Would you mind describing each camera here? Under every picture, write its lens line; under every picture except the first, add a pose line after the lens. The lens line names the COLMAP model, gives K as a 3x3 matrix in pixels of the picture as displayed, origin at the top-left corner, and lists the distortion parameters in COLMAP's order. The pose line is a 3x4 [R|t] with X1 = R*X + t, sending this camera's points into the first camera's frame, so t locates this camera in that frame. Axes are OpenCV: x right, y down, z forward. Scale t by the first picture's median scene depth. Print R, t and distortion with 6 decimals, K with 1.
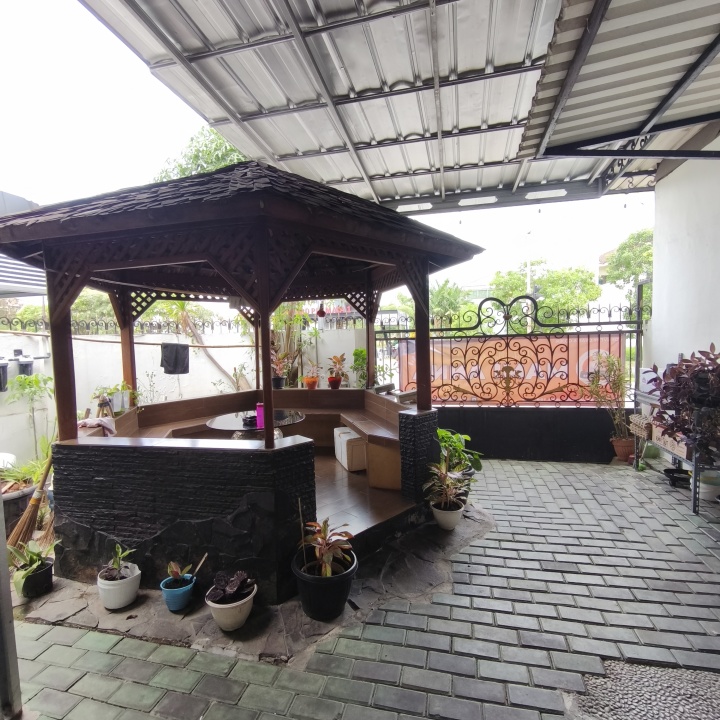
lens RADIAL K [[407.1, 0, 360.8], [0, 407.1, 363.1], [0, 0, 1]] dist [-0.004850, 0.002209]
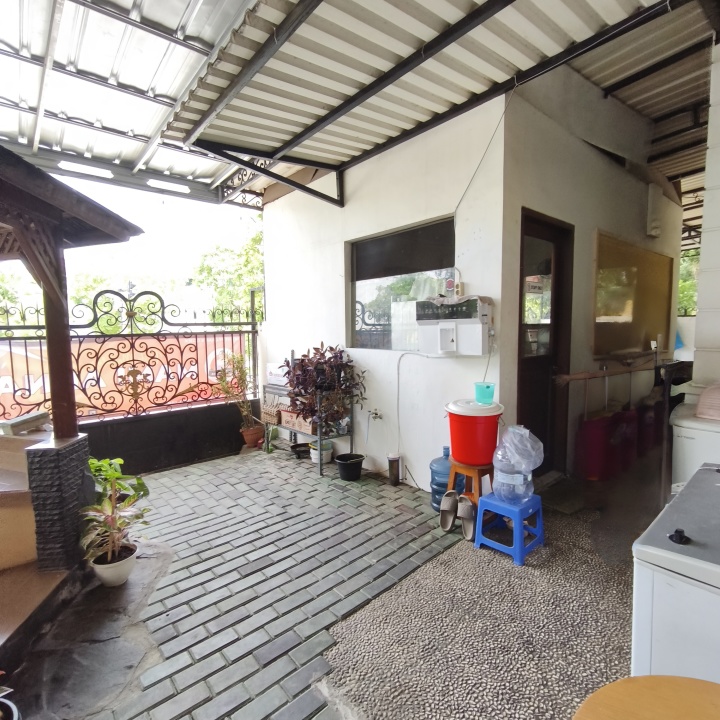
lens RADIAL K [[407.1, 0, 362.1], [0, 407.1, 361.2], [0, 0, 1]] dist [-0.004850, 0.002209]
pose [[0.582048, -0.048794, 0.811689, -0.117325], [0.051407, 0.998409, 0.023156, -0.010209], [-0.811528, 0.028249, 0.583630, 0.147993]]
